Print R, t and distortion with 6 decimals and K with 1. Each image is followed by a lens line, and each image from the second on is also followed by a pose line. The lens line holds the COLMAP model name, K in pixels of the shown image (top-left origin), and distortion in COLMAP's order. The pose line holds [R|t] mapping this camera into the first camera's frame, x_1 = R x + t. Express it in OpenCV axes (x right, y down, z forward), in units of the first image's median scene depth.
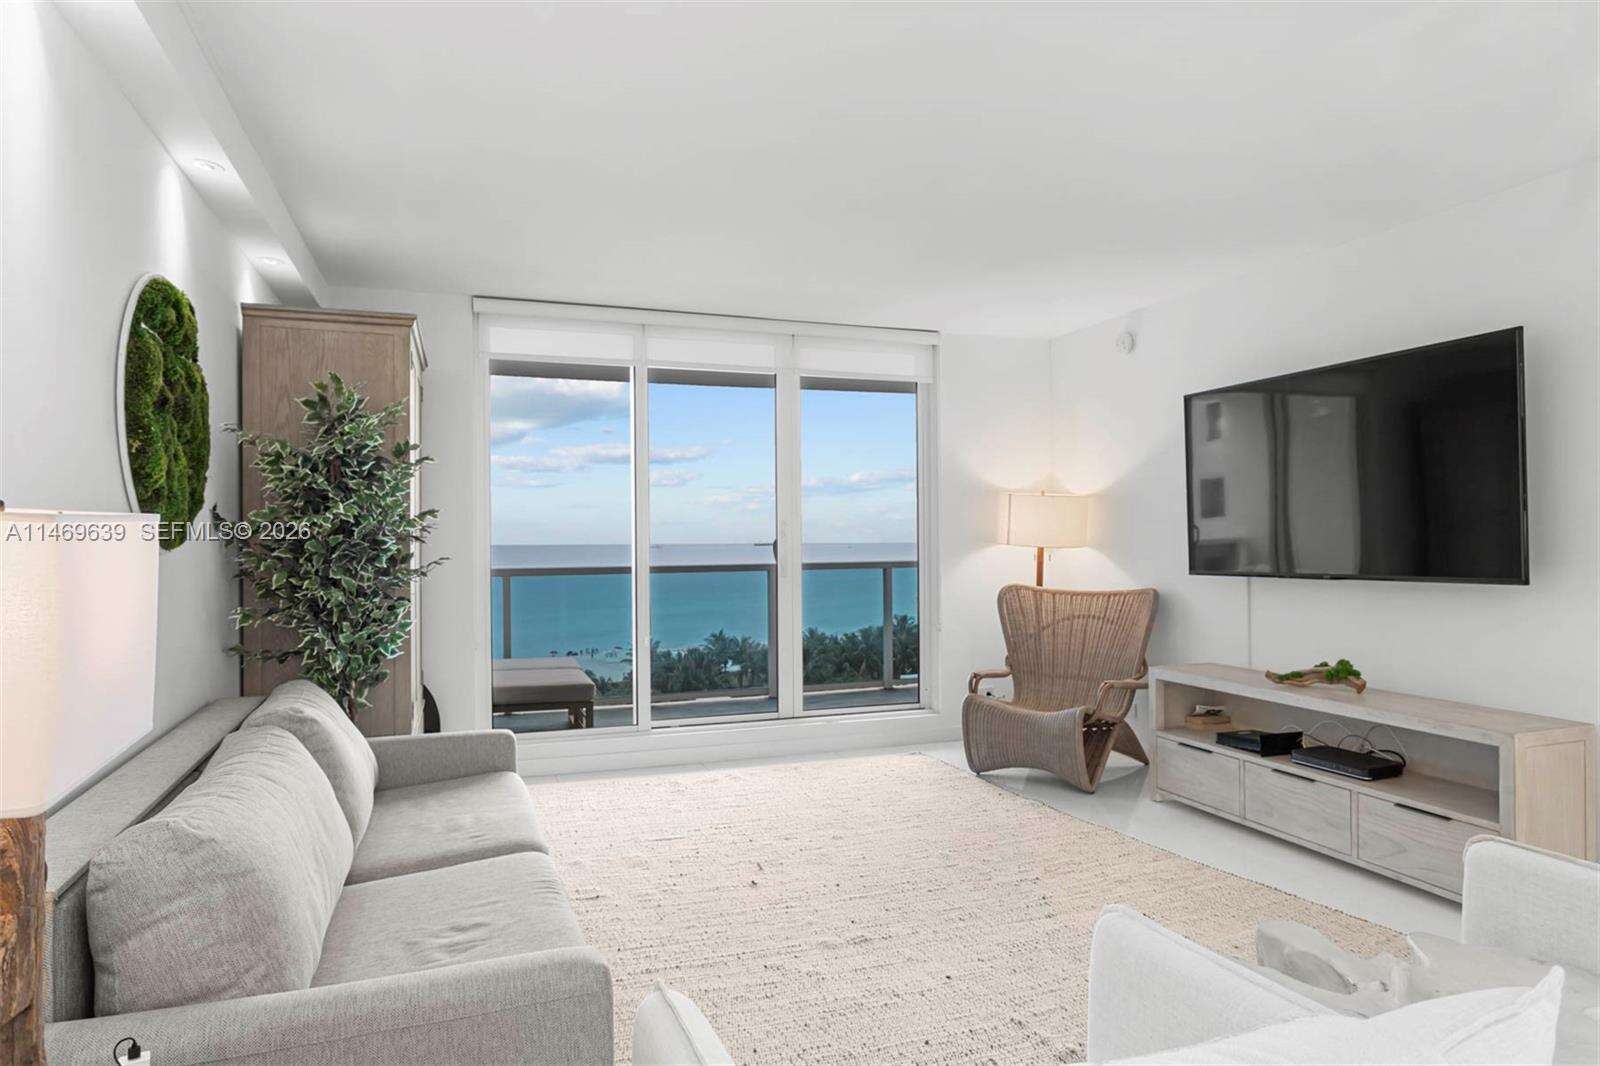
lens RADIAL K [[1009.9, 0, 800.0], [0, 1009.9, 533.0], [0, 0, 1]] dist [-0.002813, 0.000896]
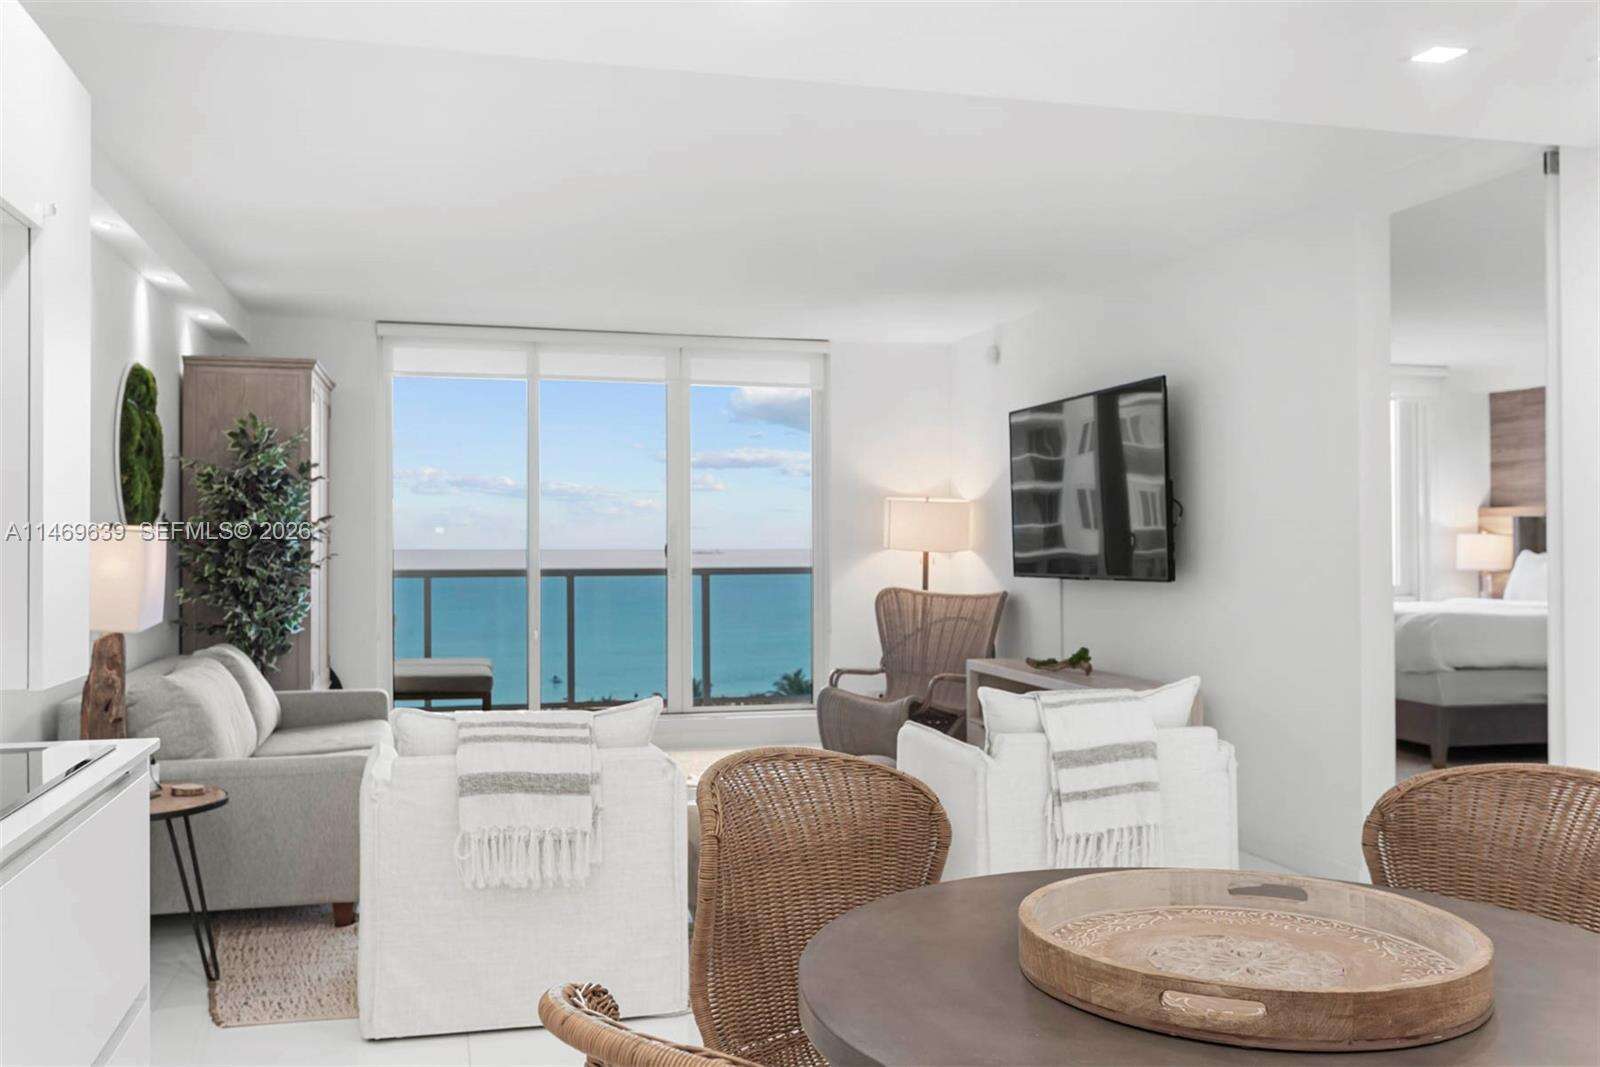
lens RADIAL K [[1414.7, 0, 800.0], [0, 1414.7, 533.5], [0, 0, 1]] dist [0.000515, -0.004023]
pose [[0.997184, 0.006960, -0.074671, 0.376386], [-0.007007, 0.999975, -0.000371, -0.004942], [0.074666, 0.000893, 0.997208, -0.757321]]
